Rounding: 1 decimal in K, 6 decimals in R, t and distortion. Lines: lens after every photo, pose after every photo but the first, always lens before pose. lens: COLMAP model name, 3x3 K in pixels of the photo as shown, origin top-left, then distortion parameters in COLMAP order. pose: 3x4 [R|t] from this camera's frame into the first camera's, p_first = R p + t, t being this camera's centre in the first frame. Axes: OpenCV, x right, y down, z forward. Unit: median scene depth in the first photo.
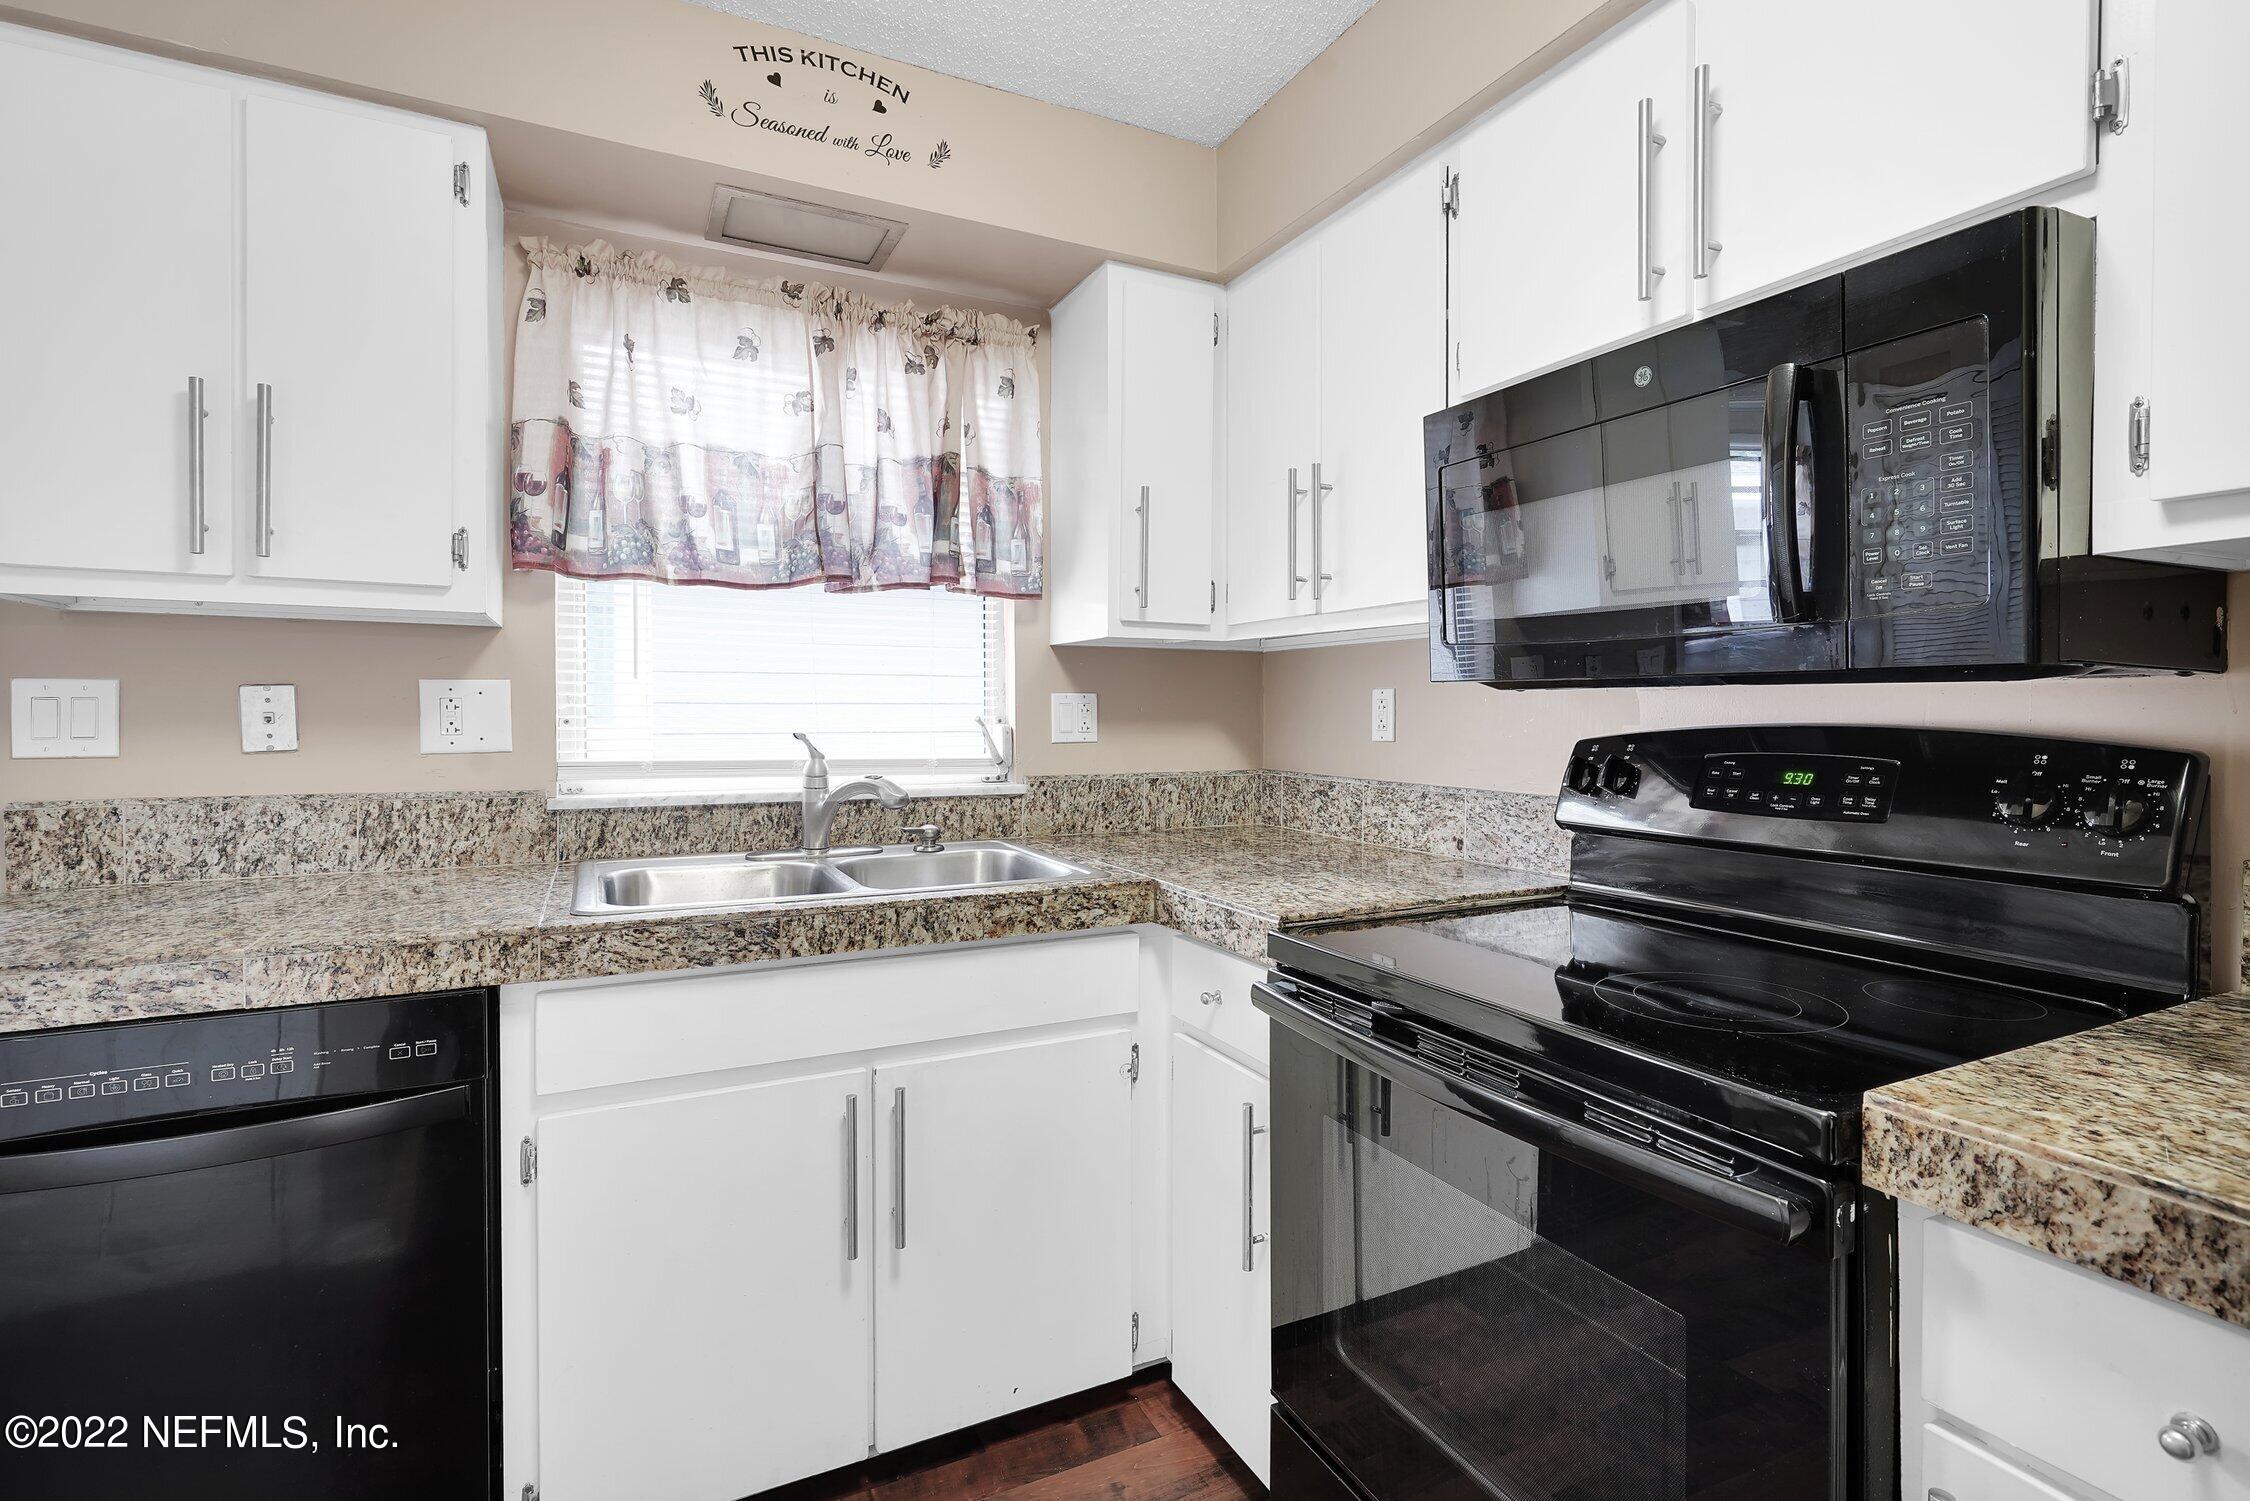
lens RADIAL K [[1050.9, 0, 1135.7], [0, 1050.9, 713.4], [0, 0, 1]] dist [-0.008022, 0.001192]
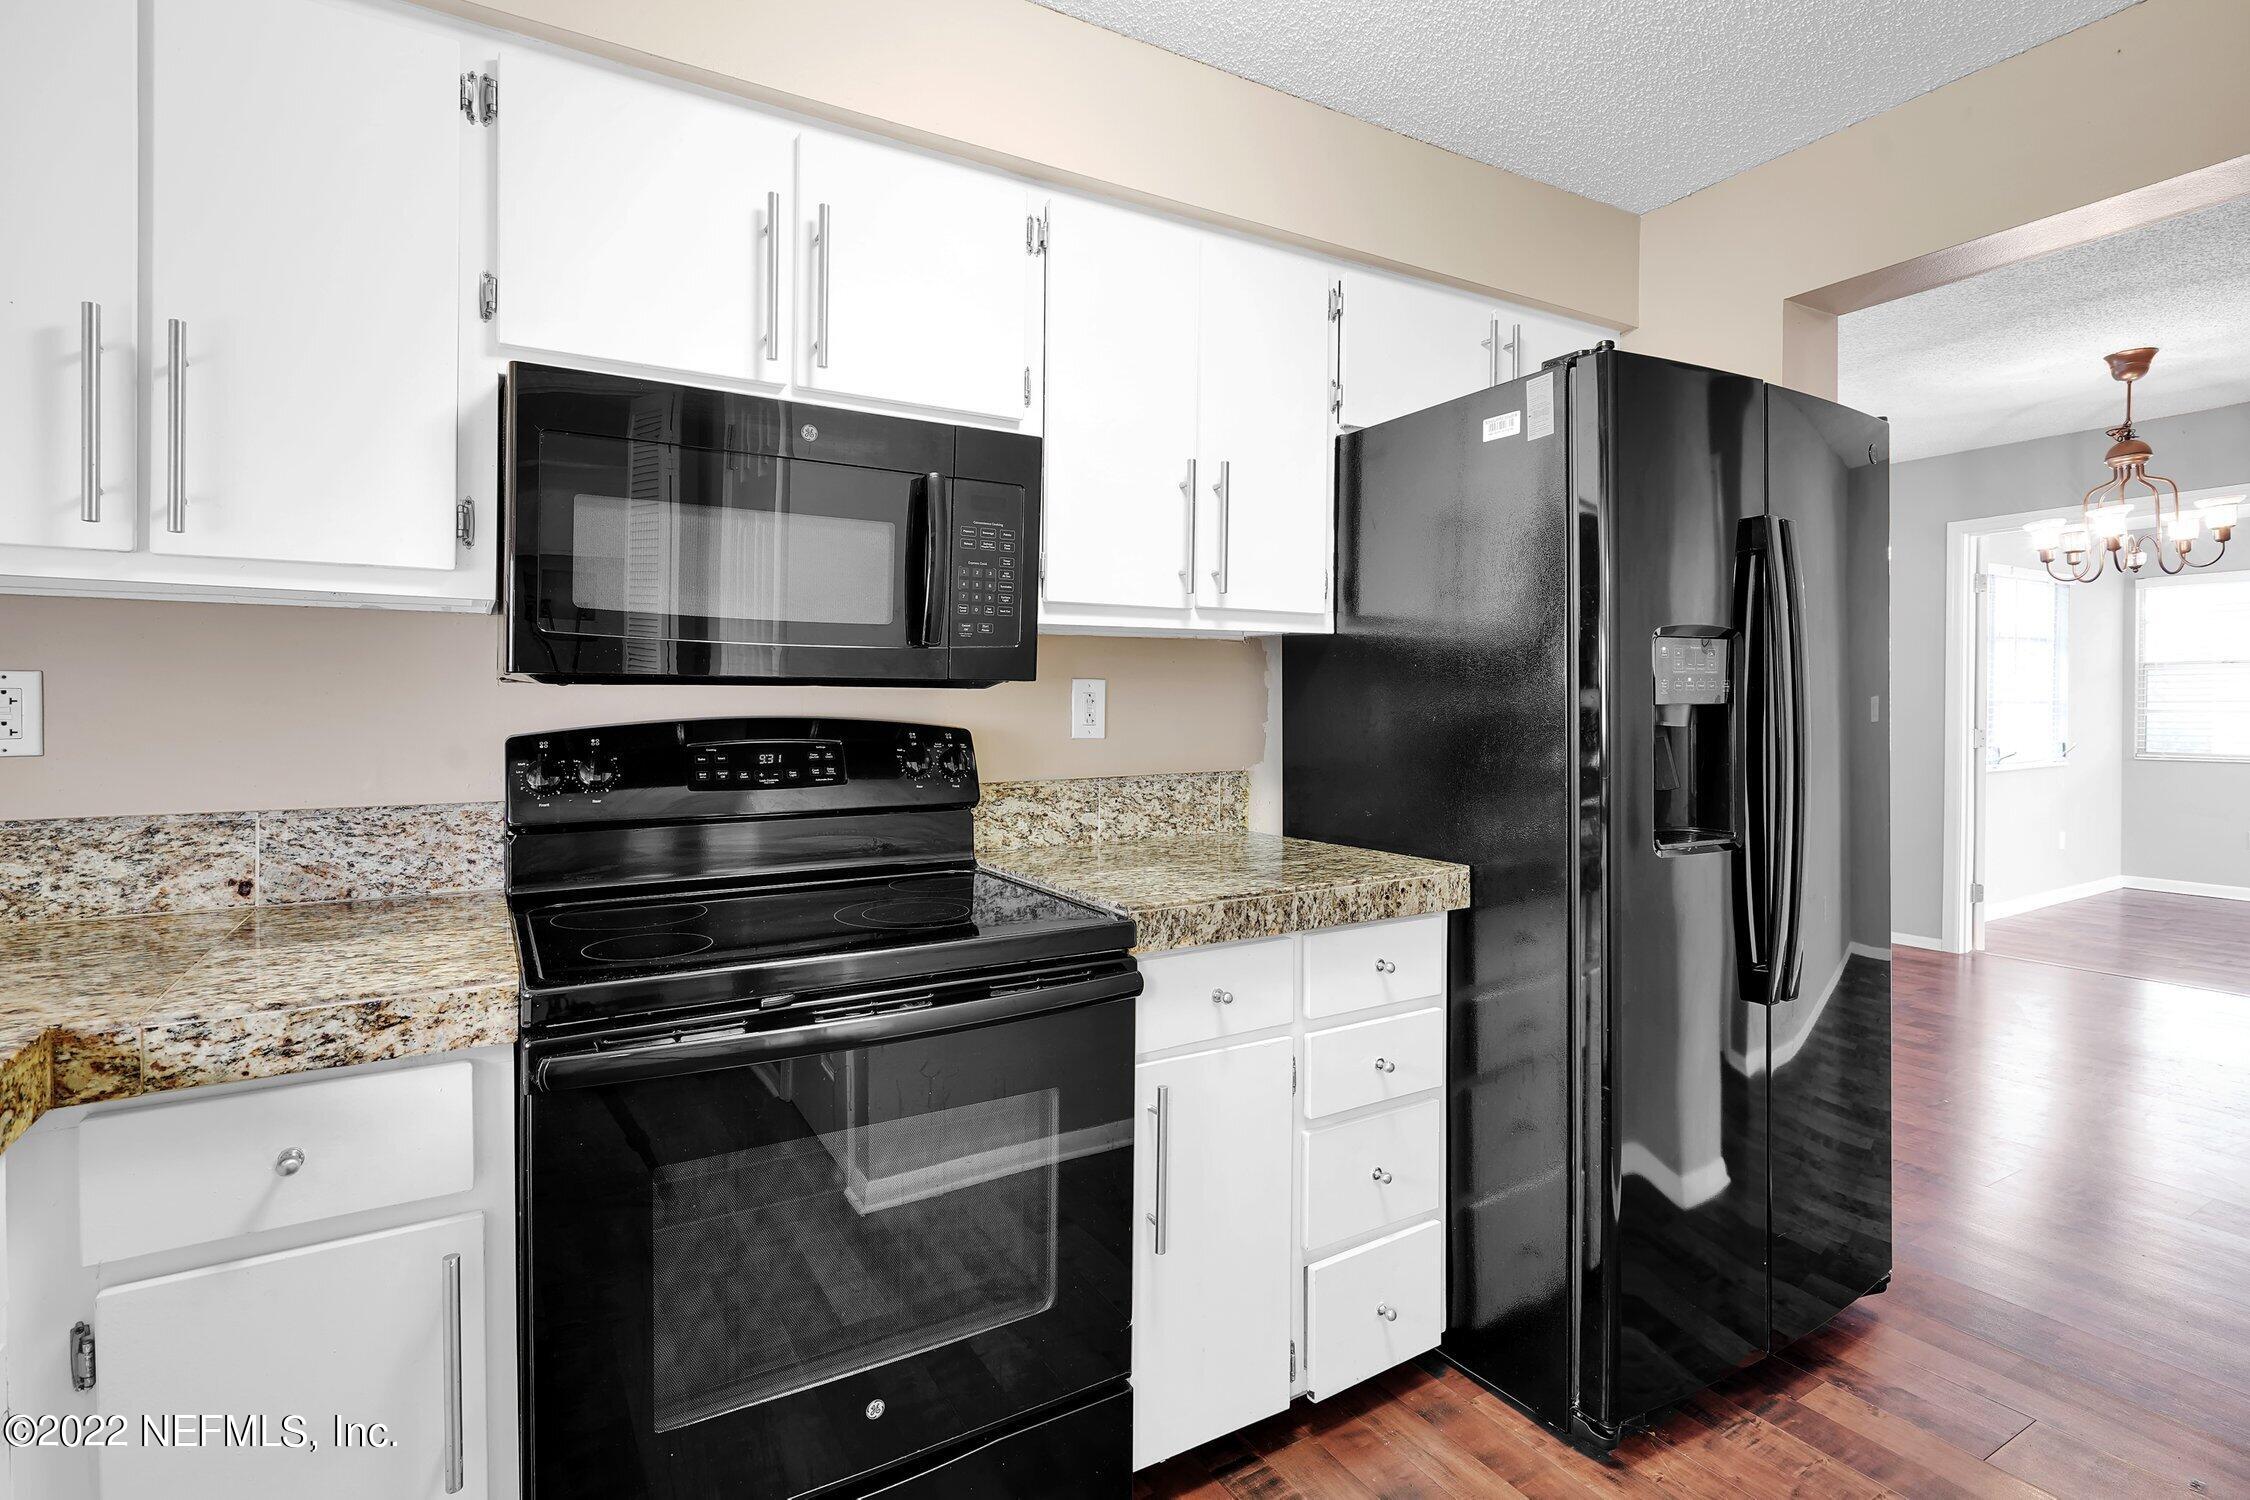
lens RADIAL K [[1080.9, 0, 1120.8], [0, 1080.9, 704.4], [0, 0, 1]] dist [0.000080, 0.001456]
pose [[-0.062057, 0.002059, 0.998070, -0.522155], [0.003168, 0.999993, -0.001866, -0.000606], [-0.998068, 0.003046, -0.062063, 0.467674]]
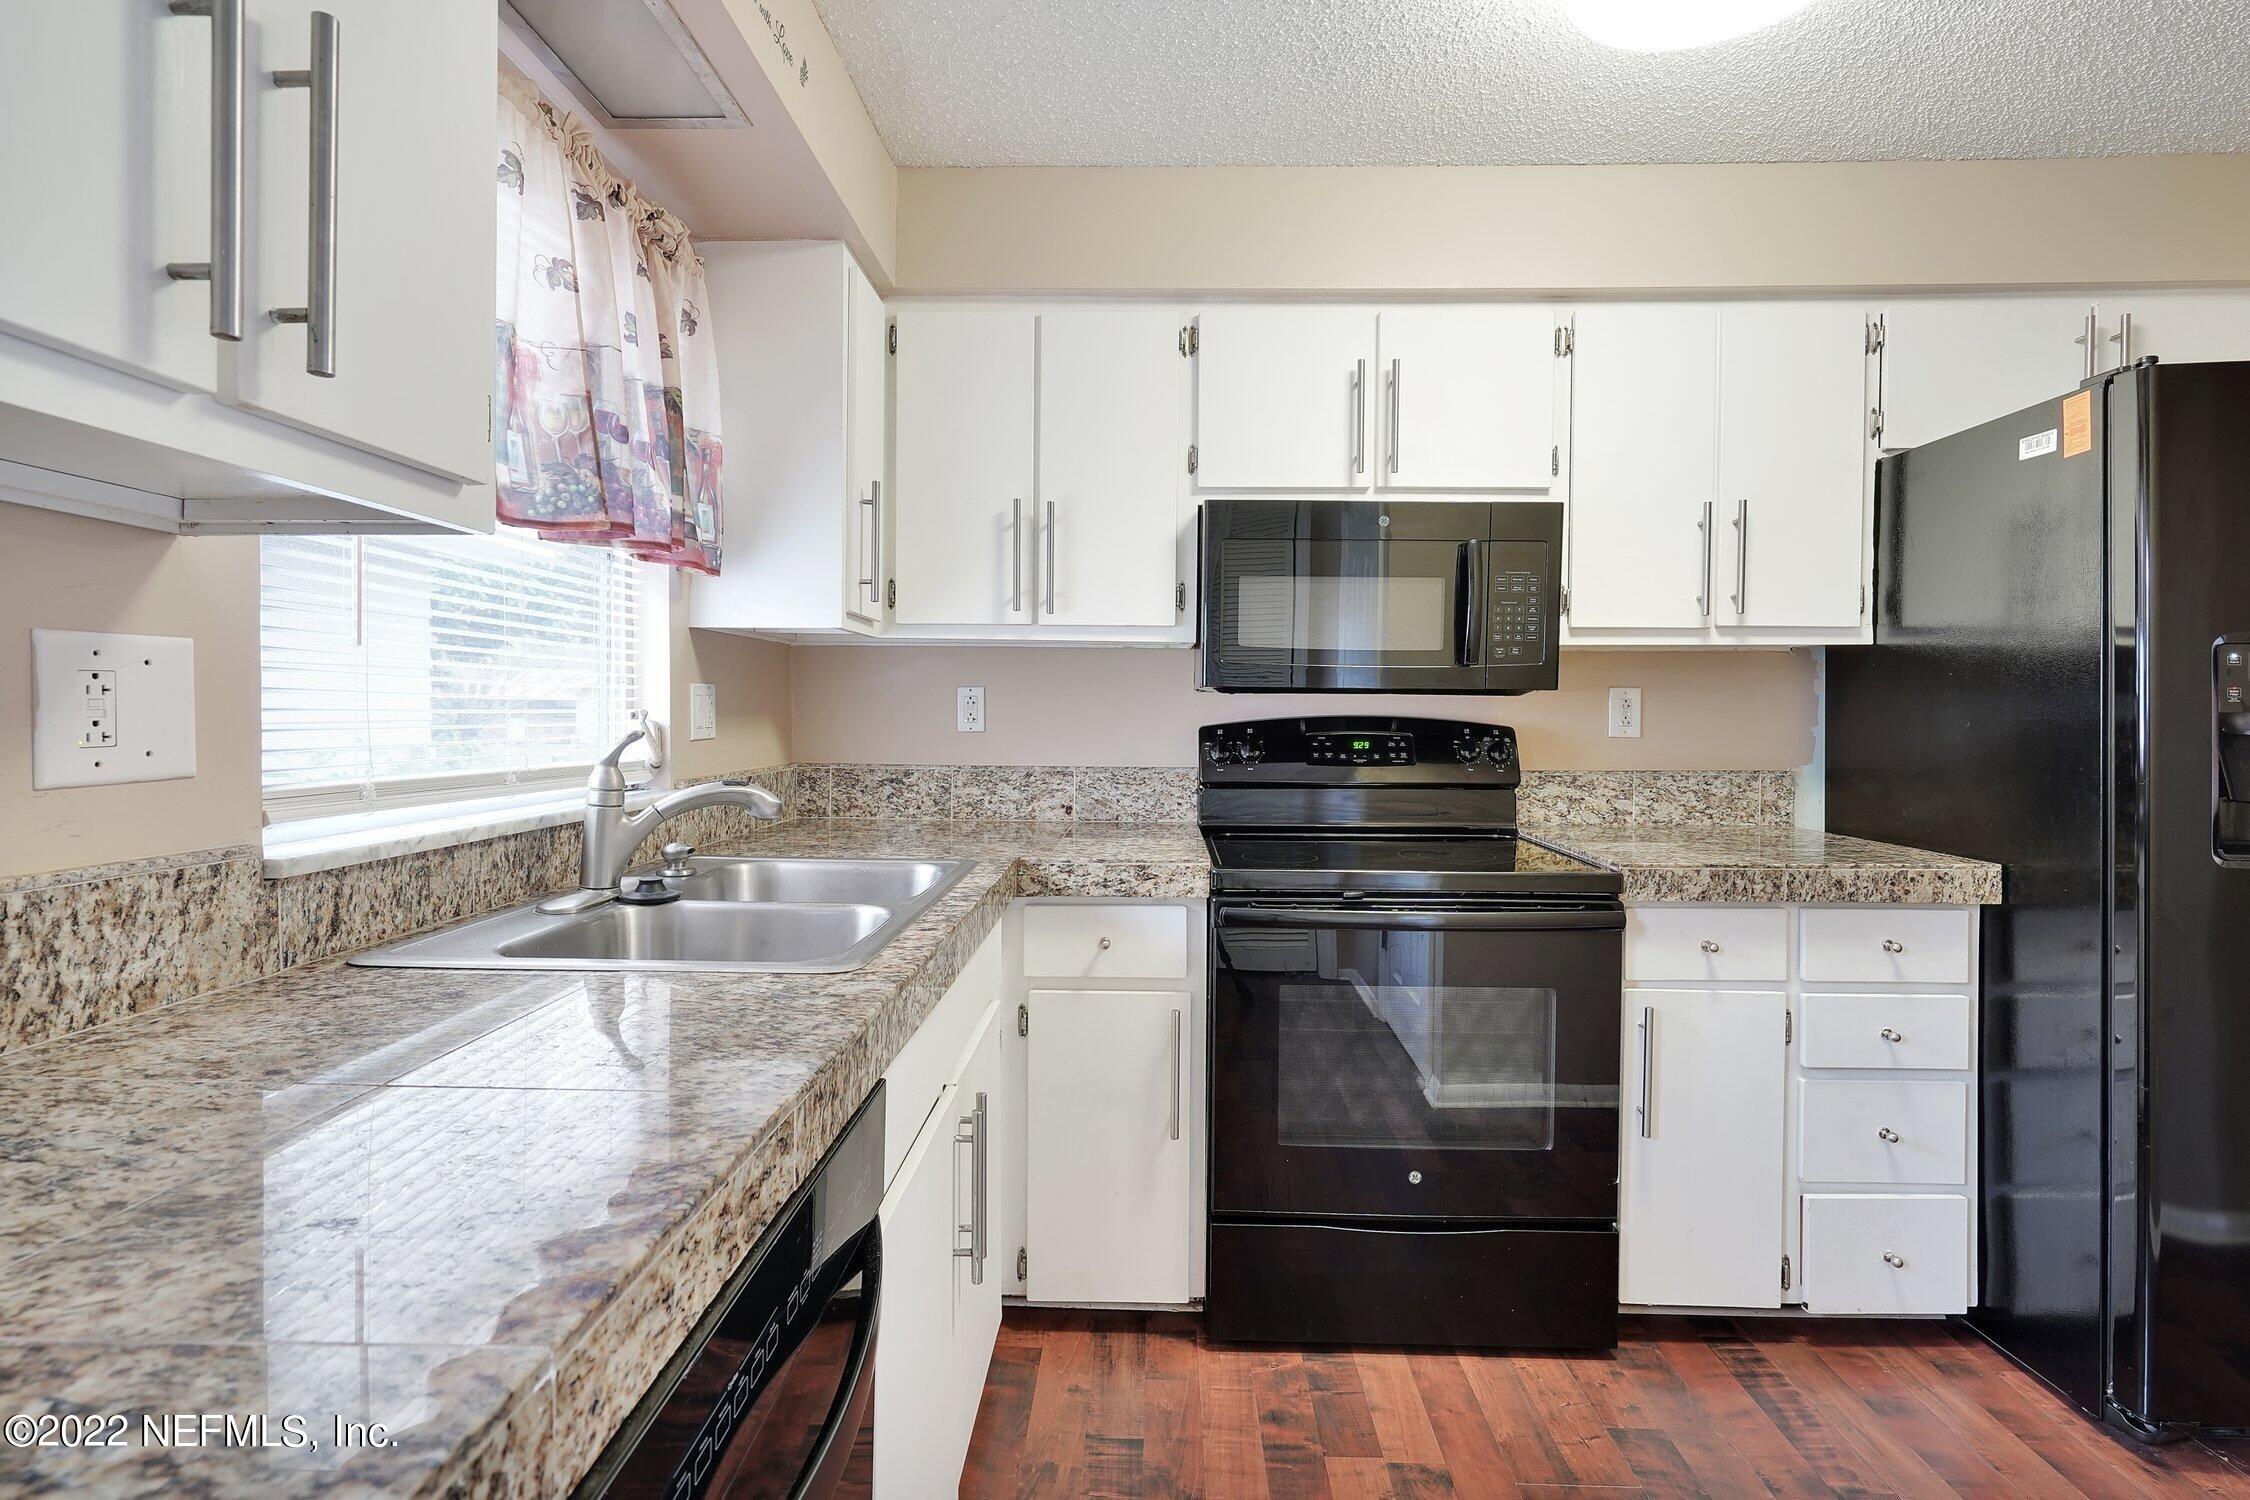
lens RADIAL K [[1035.3, 0, 1139.2], [0, 1035.3, 701.5], [0, 0, 1]] dist [-0.003364, 0.001063]
pose [[0.475246, 0.008781, 0.879809, -0.827980], [-0.004794, 0.999961, -0.007390, 0.000695], [-0.879840, -0.000705, 0.475269, 0.344412]]
